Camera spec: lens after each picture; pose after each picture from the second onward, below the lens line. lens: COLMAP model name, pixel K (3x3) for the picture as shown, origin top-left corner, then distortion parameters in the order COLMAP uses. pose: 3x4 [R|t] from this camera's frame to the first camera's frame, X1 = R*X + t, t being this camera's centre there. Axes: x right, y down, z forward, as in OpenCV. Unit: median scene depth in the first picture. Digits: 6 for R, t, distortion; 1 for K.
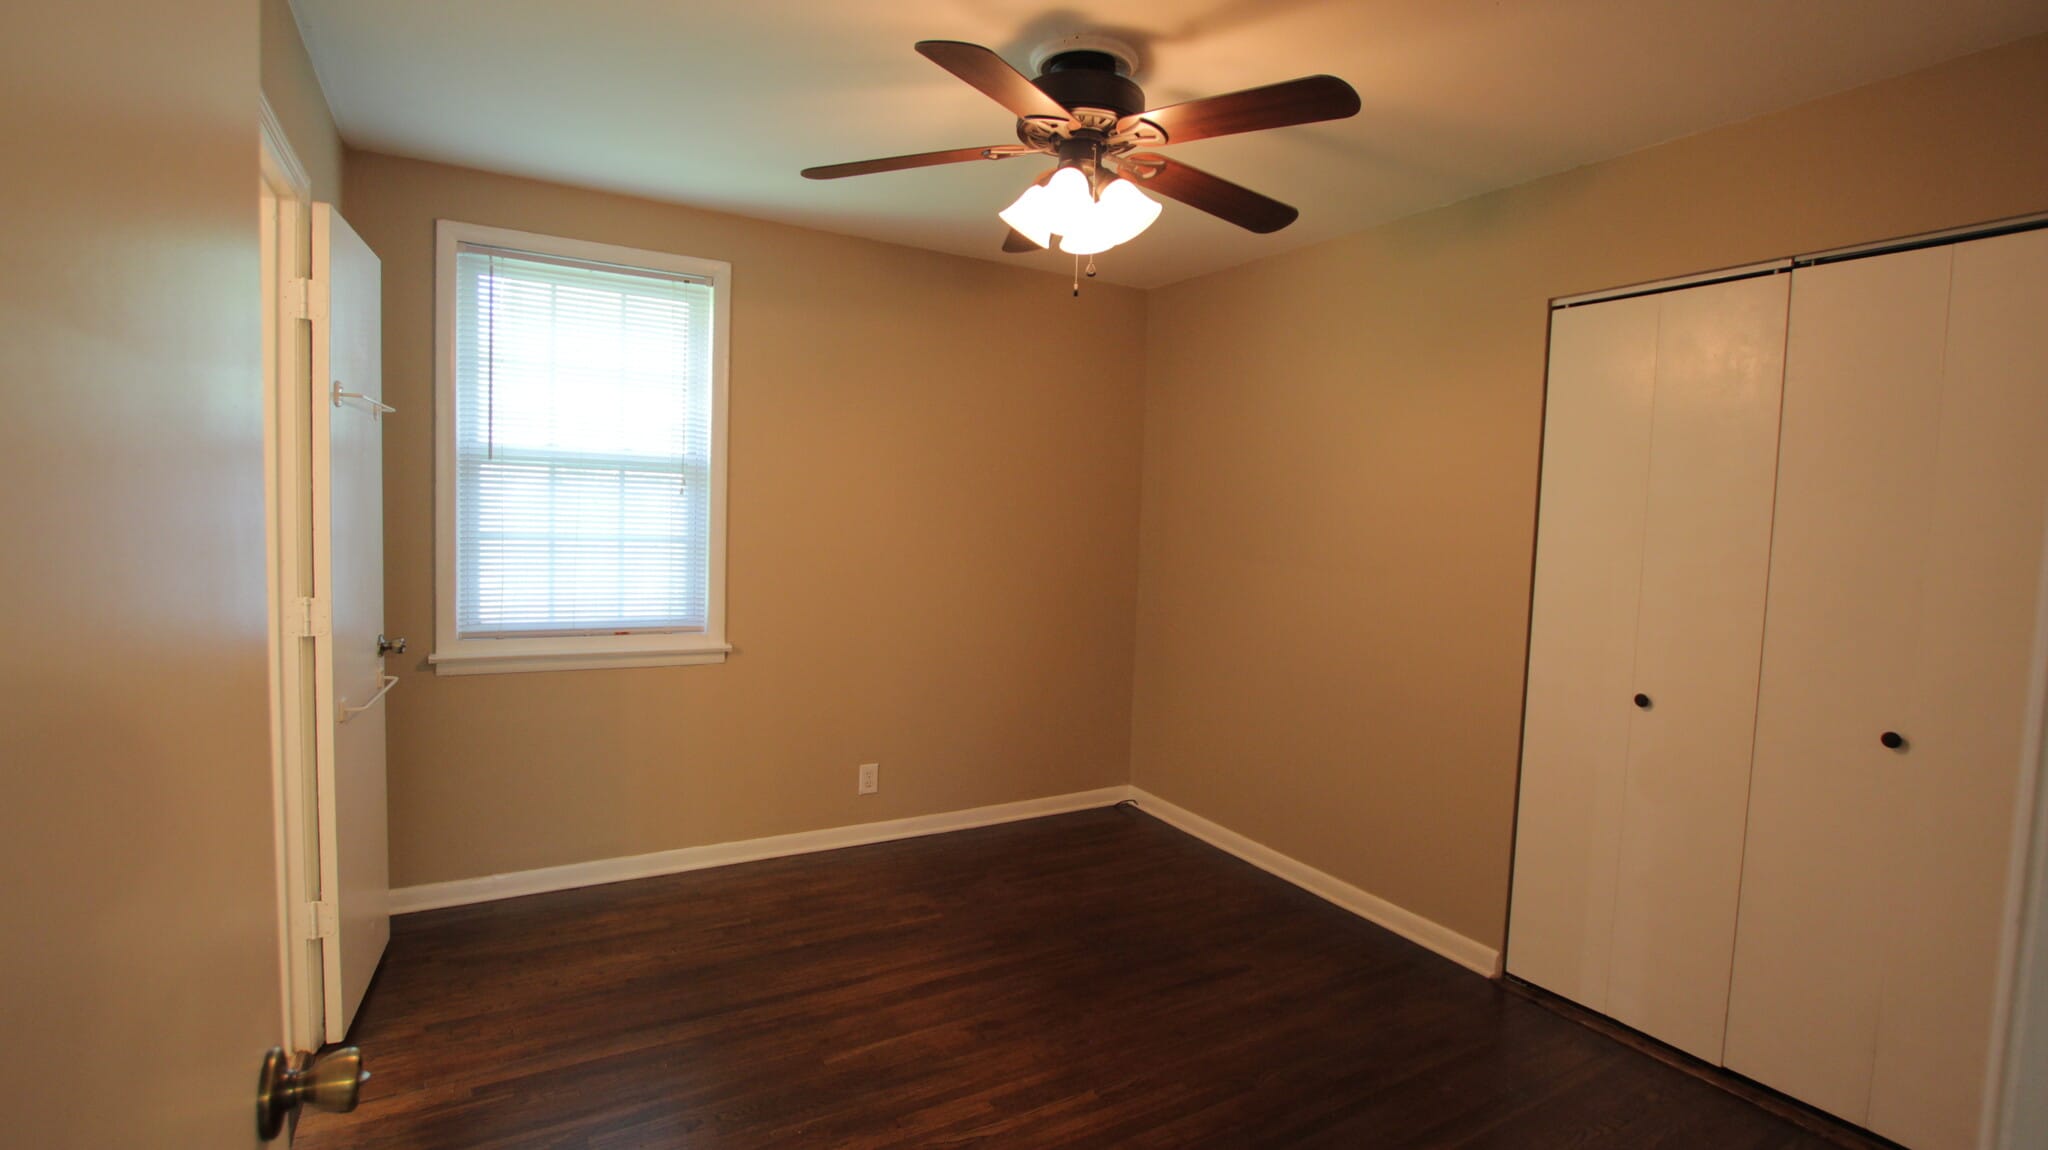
lens RADIAL K [[965.9, 0, 1012.4], [0, 965.9, 574.9], [0, 0, 1]] dist [0.000056, 0.000191]
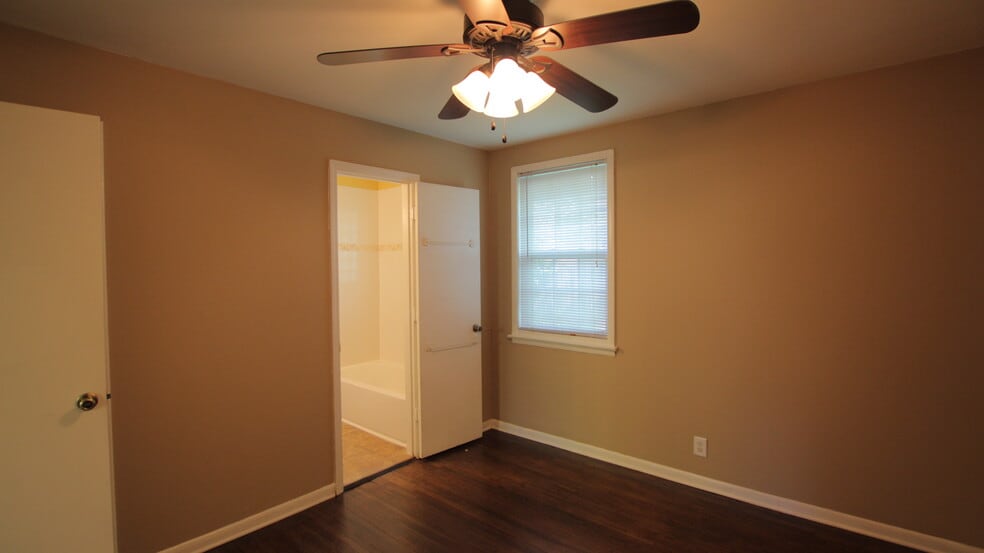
lens RADIAL K [[464.1, 0, 486.4], [0, 464.1, 276.4], [0, 0, 1]] dist [0.000056, 0.000191]
pose [[0.331993, -0.017457, -0.943120, 0.508051], [-0.036227, 0.998855, -0.031242, -0.030137], [0.942586, 0.044539, 0.330981, 0.474137]]
